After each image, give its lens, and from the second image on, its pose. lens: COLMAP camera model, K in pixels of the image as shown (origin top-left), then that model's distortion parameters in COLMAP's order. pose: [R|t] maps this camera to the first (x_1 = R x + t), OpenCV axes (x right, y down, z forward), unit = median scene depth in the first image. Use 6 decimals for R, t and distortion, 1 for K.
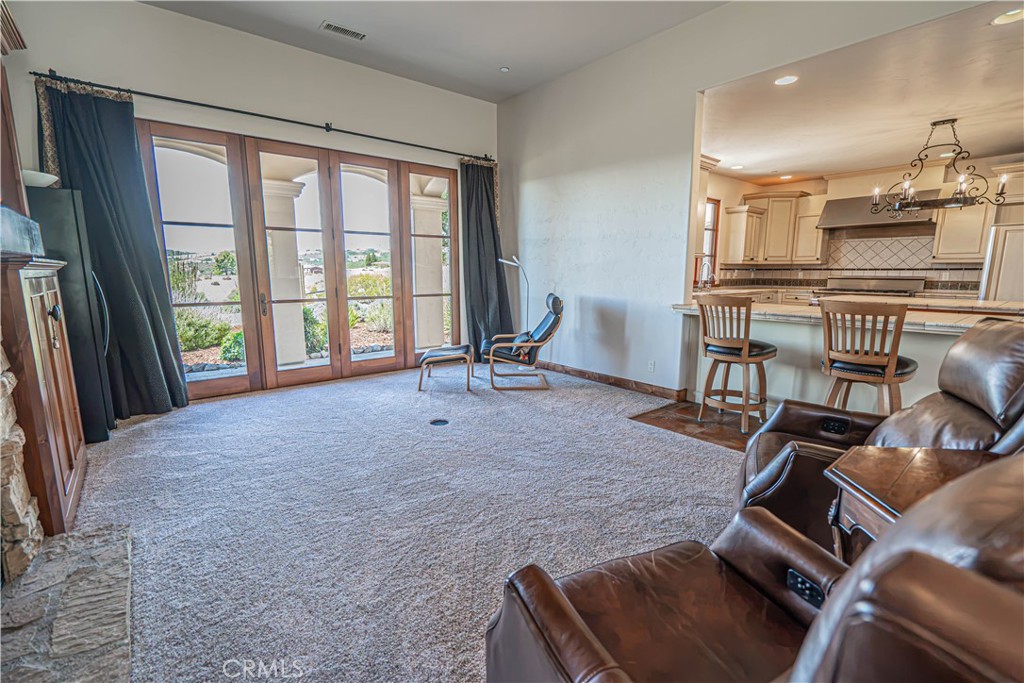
lens RADIAL K [[463.0, 0, 512.0], [0, 463.0, 346.3], [0, 0, 1]] dist [-0.001174, 0.000943]
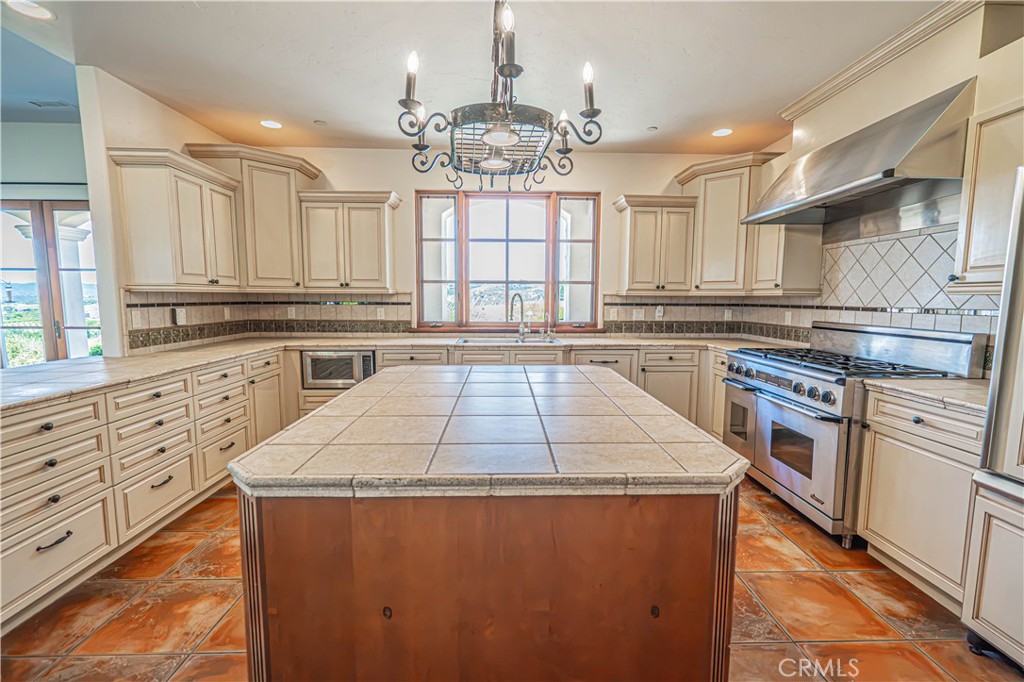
lens RADIAL K [[463.0, 0, 512.0], [0, 463.0, 345.8], [0, 0, 1]] dist [-0.001174, 0.000943]
pose [[0.783710, 0.067144, -0.617486, 0.742603], [-0.104408, 0.994235, -0.024404, -0.086230], [0.612288, 0.083596, 0.786203, 0.459082]]
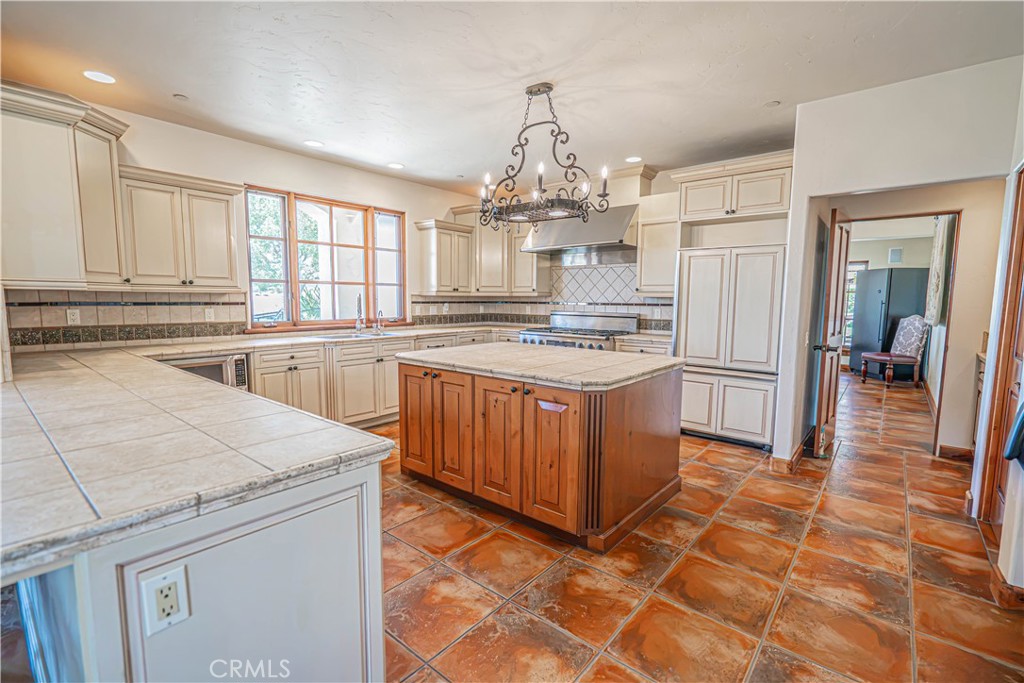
lens RADIAL K [[463.0, 0, 512.0], [0, 463.0, 346.3], [0, 0, 1]] dist [-0.001174, 0.000943]
pose [[0.984851, -0.012978, 0.172914, 0.484475], [0.022885, 0.998201, -0.055424, -0.050155], [-0.171884, 0.058542, 0.983376, 0.234711]]
